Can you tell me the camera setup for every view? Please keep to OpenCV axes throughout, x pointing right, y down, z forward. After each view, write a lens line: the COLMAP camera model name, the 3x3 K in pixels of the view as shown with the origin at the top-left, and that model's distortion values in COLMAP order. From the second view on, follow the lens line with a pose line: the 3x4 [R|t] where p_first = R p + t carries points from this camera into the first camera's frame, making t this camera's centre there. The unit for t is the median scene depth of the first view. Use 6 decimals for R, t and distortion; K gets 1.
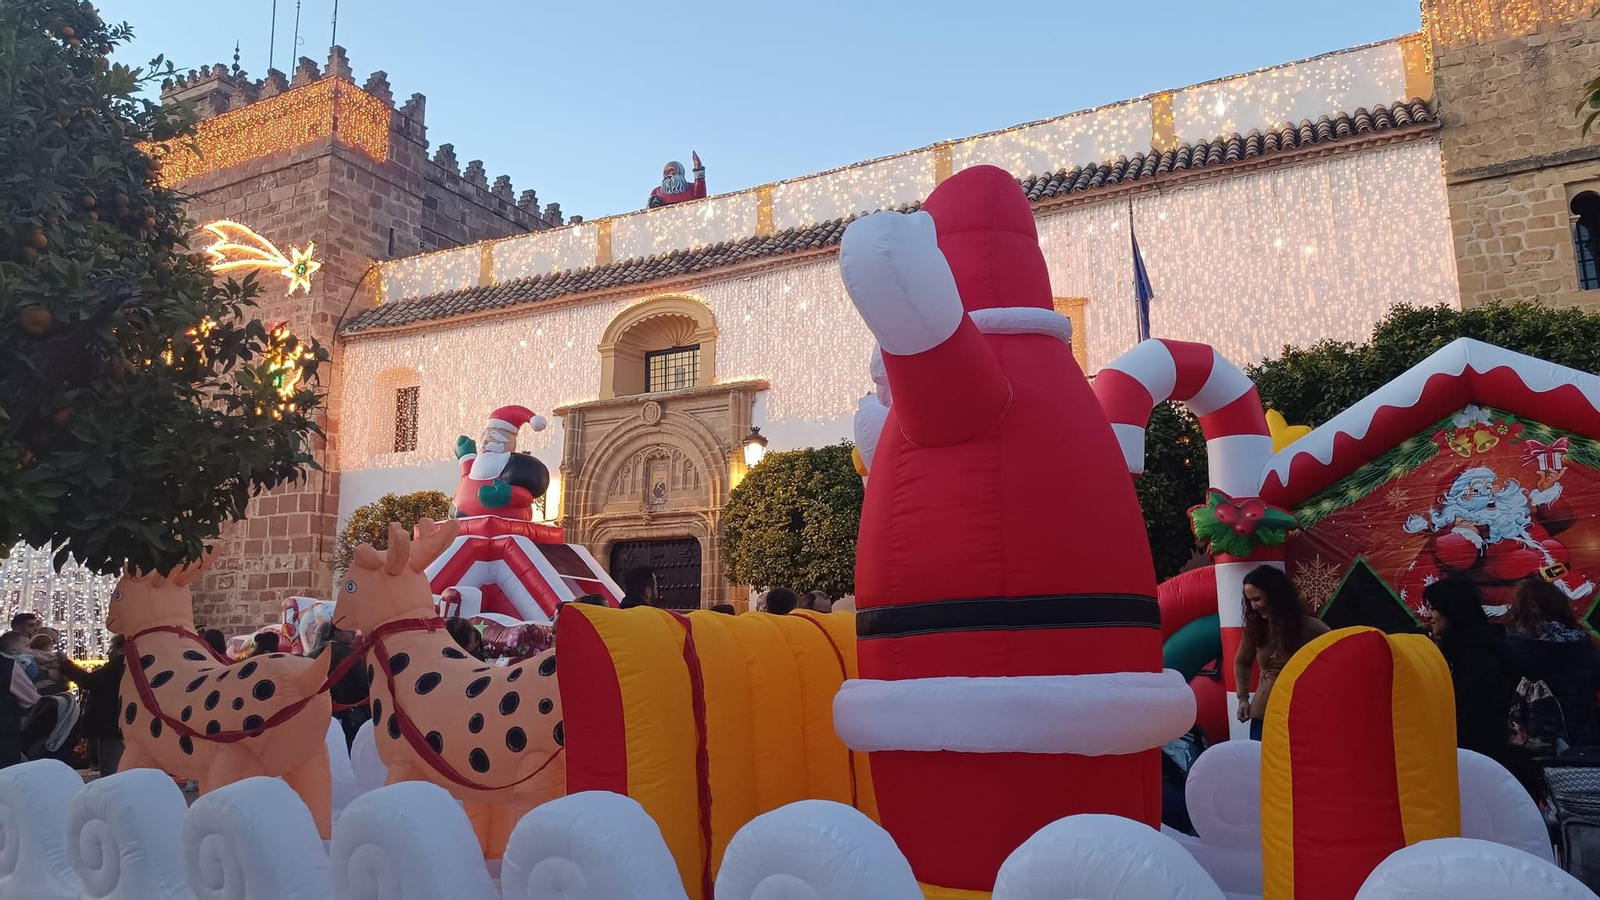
lens RADIAL K [[1114.4, 0, 805.6], [0, 1114.4, 454.7], [0, 0, 1]] dist [0.001479, -0.004680]
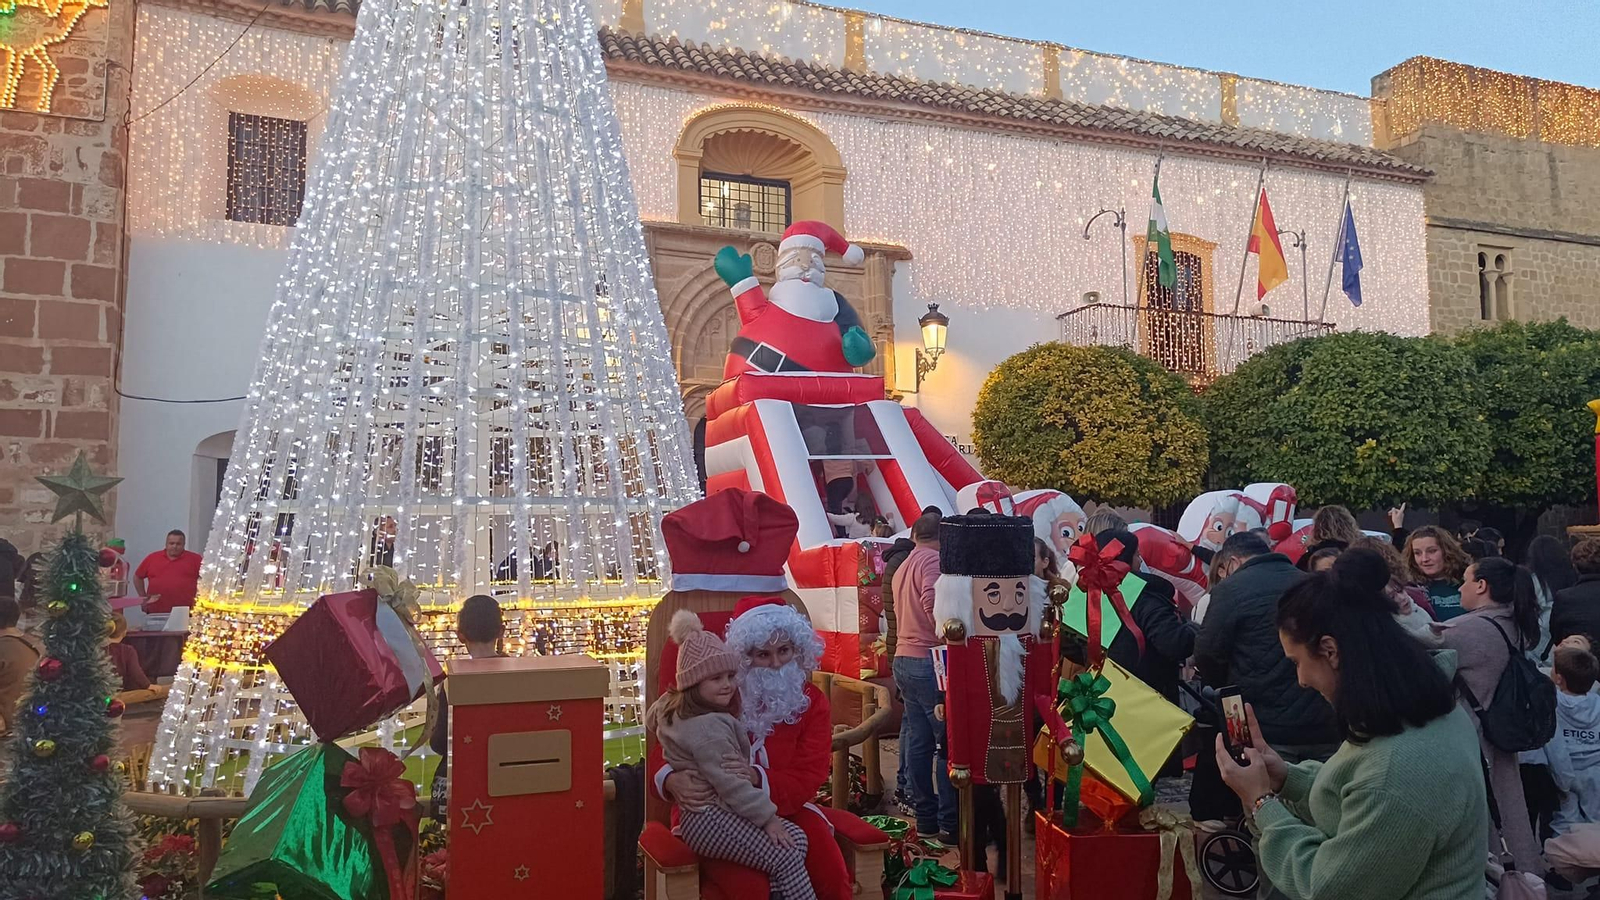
lens RADIAL K [[1114.4, 0, 839.3], [0, 1114.4, 444.2], [0, 0, 1]] dist [0.001479, -0.004680]
pose [[0.668527, 0.075743, 0.739821, -0.790241], [-0.128810, 0.991558, 0.014882, 0.086676], [-0.732448, -0.105246, 0.672639, 0.509001]]
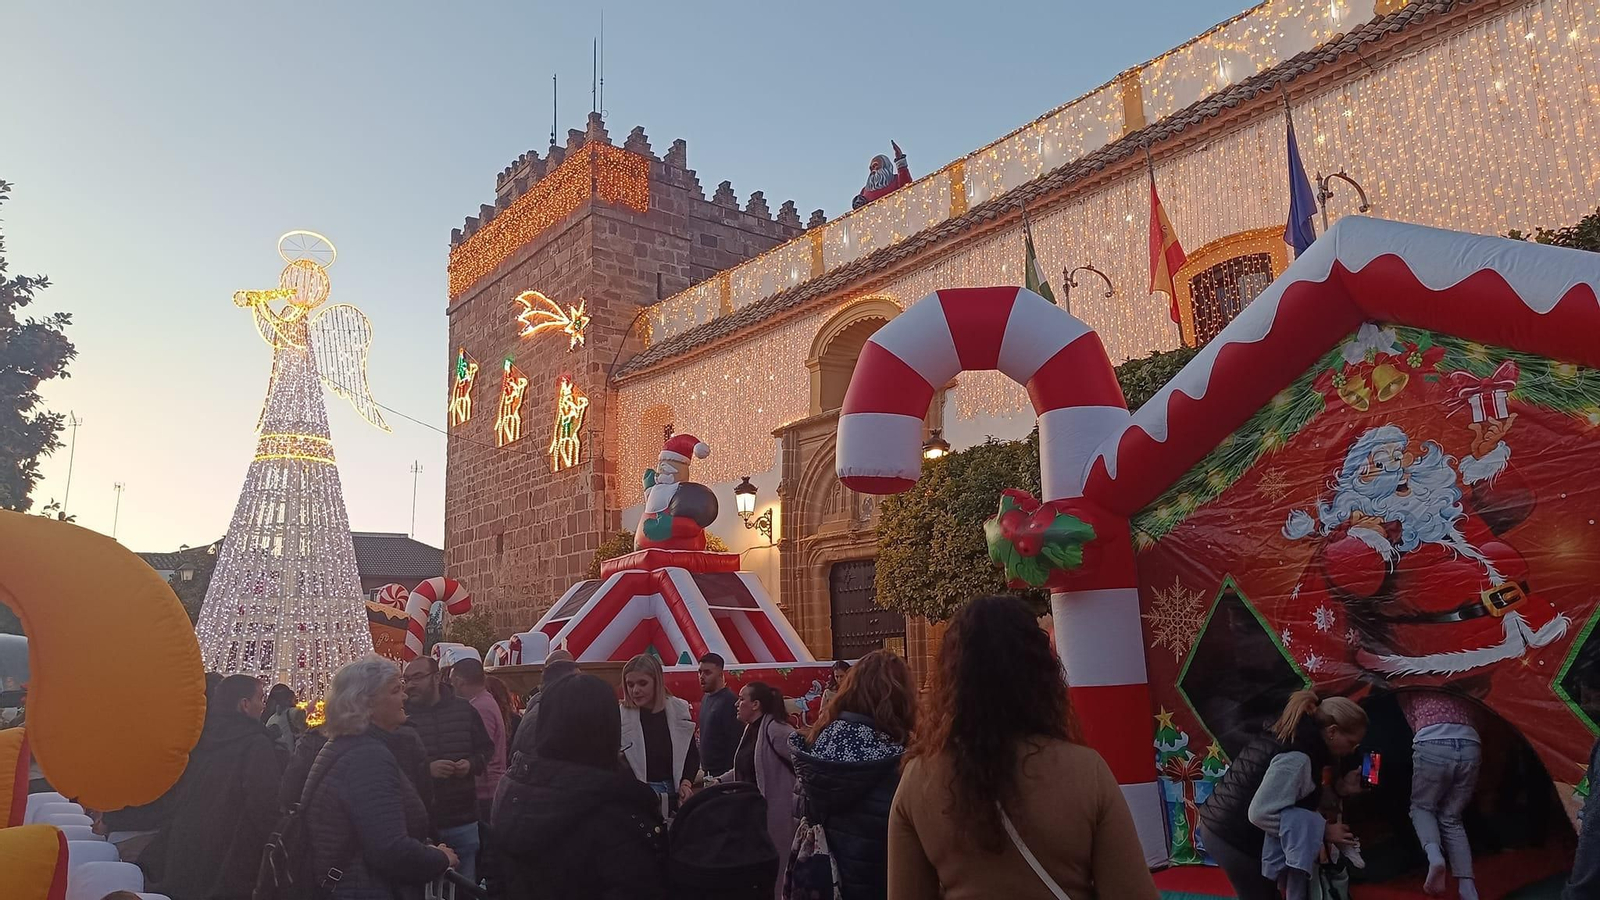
lens RADIAL K [[1114.4, 0, 798.8], [0, 1114.4, 461.5], [0, 0, 1]] dist [0.001479, -0.004680]
pose [[0.904713, -0.092343, -0.415893, 0.251402], [0.094377, 0.995412, -0.015713, 0.004467], [0.415436, -0.025036, 0.909278, 0.141219]]
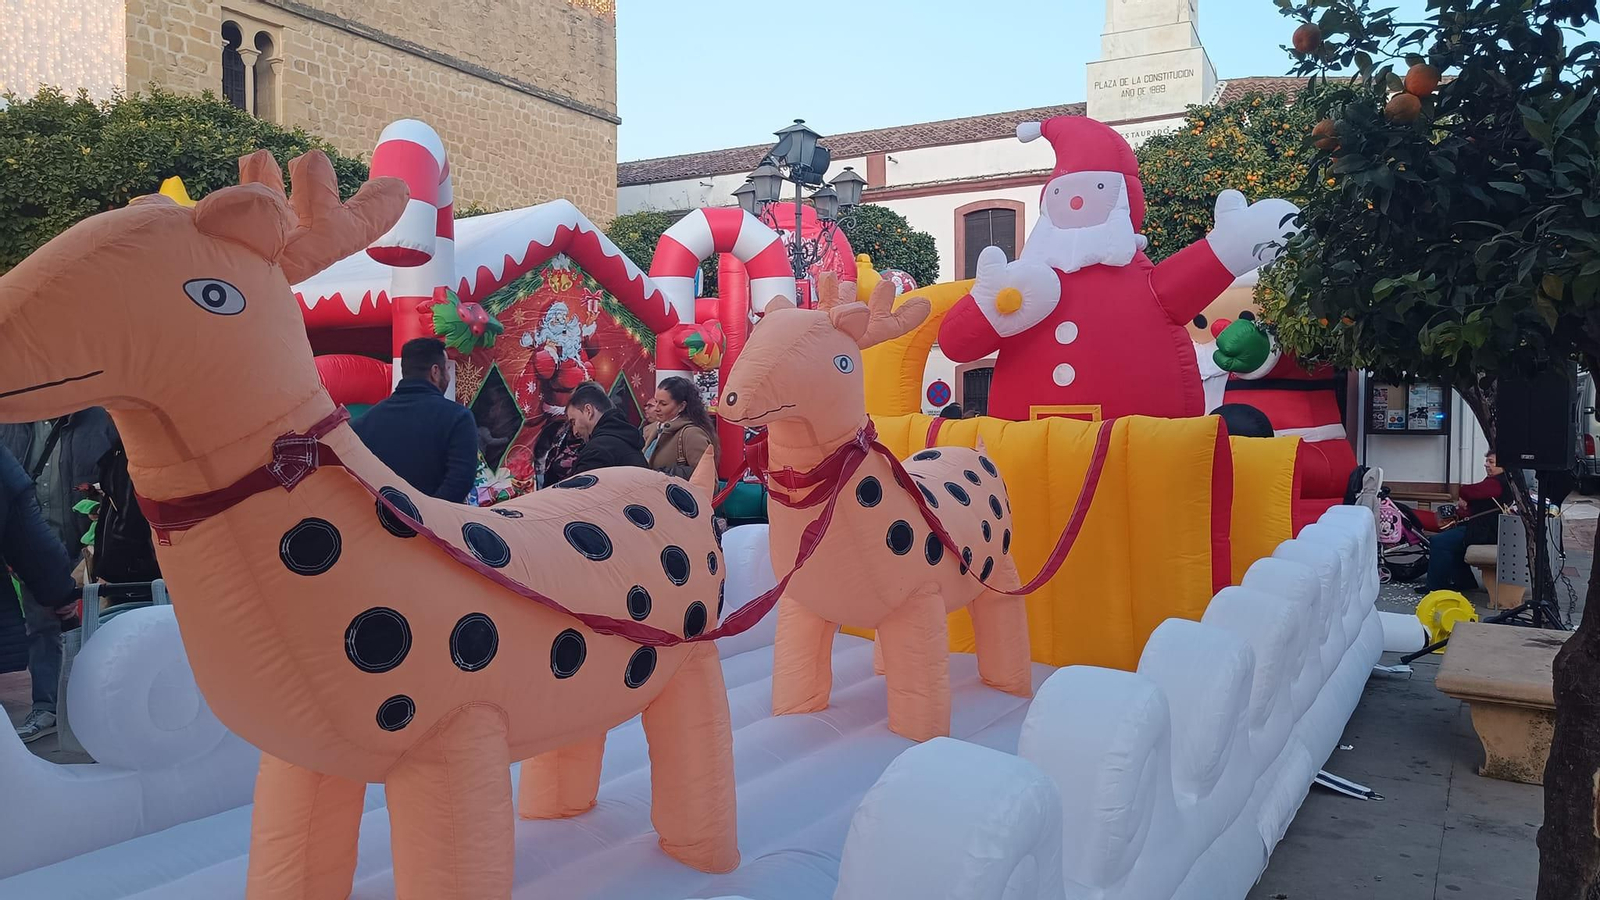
lens RADIAL K [[1114.4, 0, 788.2], [0, 1114.4, 459.5], [0, 0, 1]] dist [0.001479, -0.004680]
pose [[0.058912, -0.024373, 0.997966, -0.305013], [-0.172440, 0.984425, 0.034221, 0.045311], [-0.983257, -0.174105, 0.053791, 0.281568]]
